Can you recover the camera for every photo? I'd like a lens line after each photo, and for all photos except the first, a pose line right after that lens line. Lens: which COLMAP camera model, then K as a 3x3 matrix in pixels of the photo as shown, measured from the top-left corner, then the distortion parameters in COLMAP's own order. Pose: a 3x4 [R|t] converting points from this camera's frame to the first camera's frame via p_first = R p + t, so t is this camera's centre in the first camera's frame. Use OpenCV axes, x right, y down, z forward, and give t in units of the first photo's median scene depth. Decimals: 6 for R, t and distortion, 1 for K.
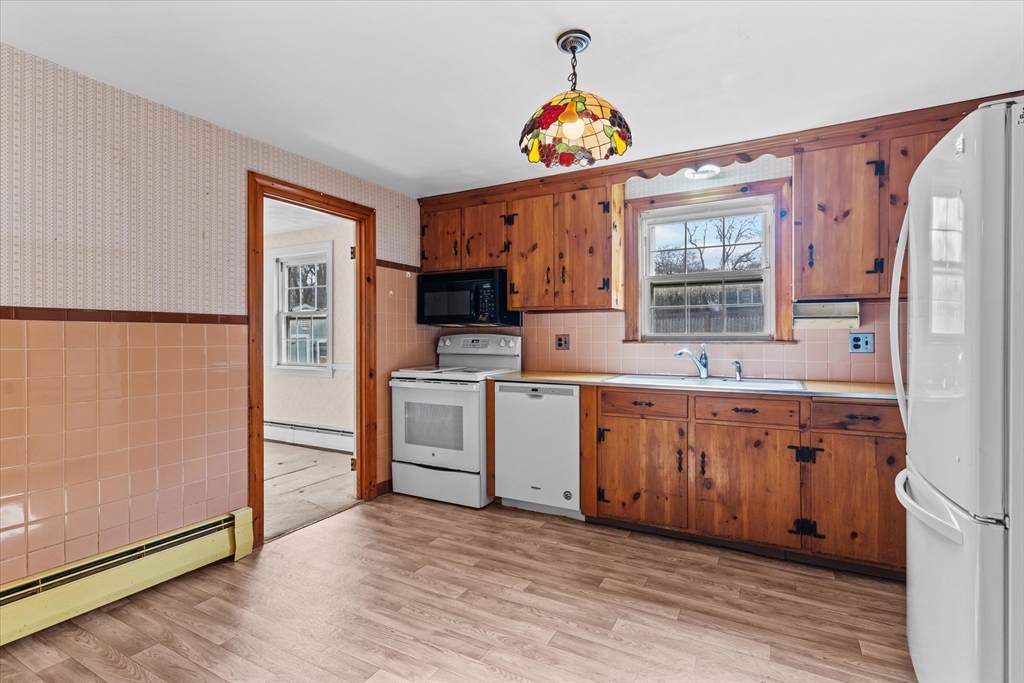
lens RADIAL K [[484.6, 0, 511.0], [0, 484.6, 338.9], [0, 0, 1]] dist [0.000185, 0.000648]
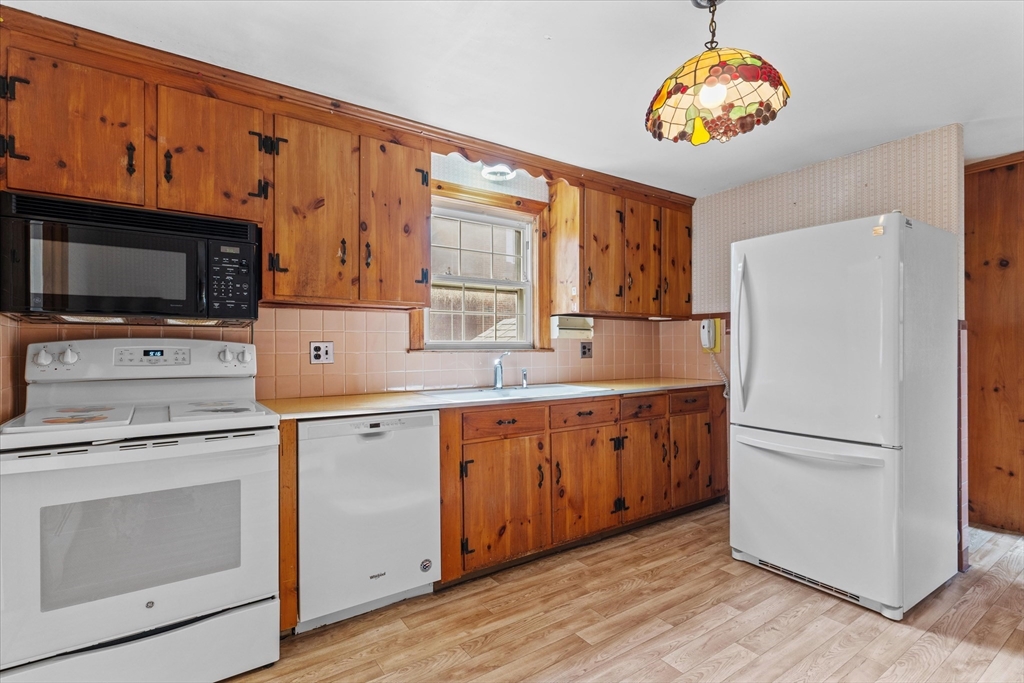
lens RADIAL K [[490.2, 0, 508.5], [0, 490.2, 346.7], [0, 0, 1]] dist [0.001160, 0.000685]
pose [[0.448822, 0.001057, 0.893621, -0.503437], [0.005467, 0.999977, -0.003929, 0.003002], [-0.893605, 0.006649, 0.448806, 0.595816]]
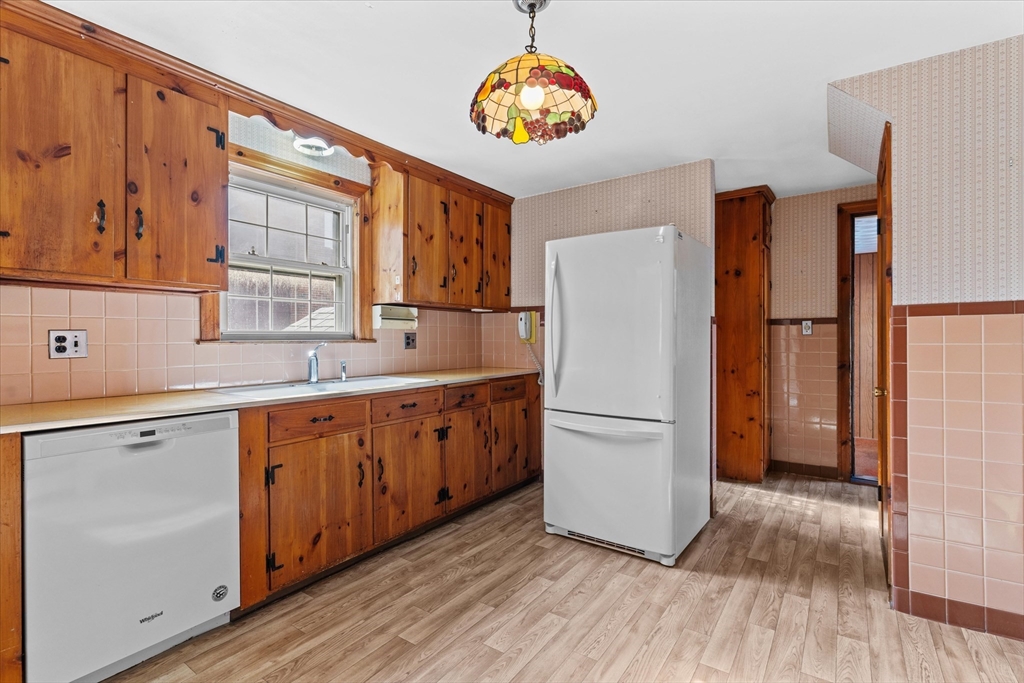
lens RADIAL K [[484.6, 0, 511.0], [0, 484.6, 338.9], [0, 0, 1]] dist [0.000185, 0.000648]
pose [[0.103279, -0.001480, 0.994651, -0.478994], [0.004198, 0.999991, 0.001052, 0.003216], [-0.994644, 0.004067, 0.103284, 0.603041]]
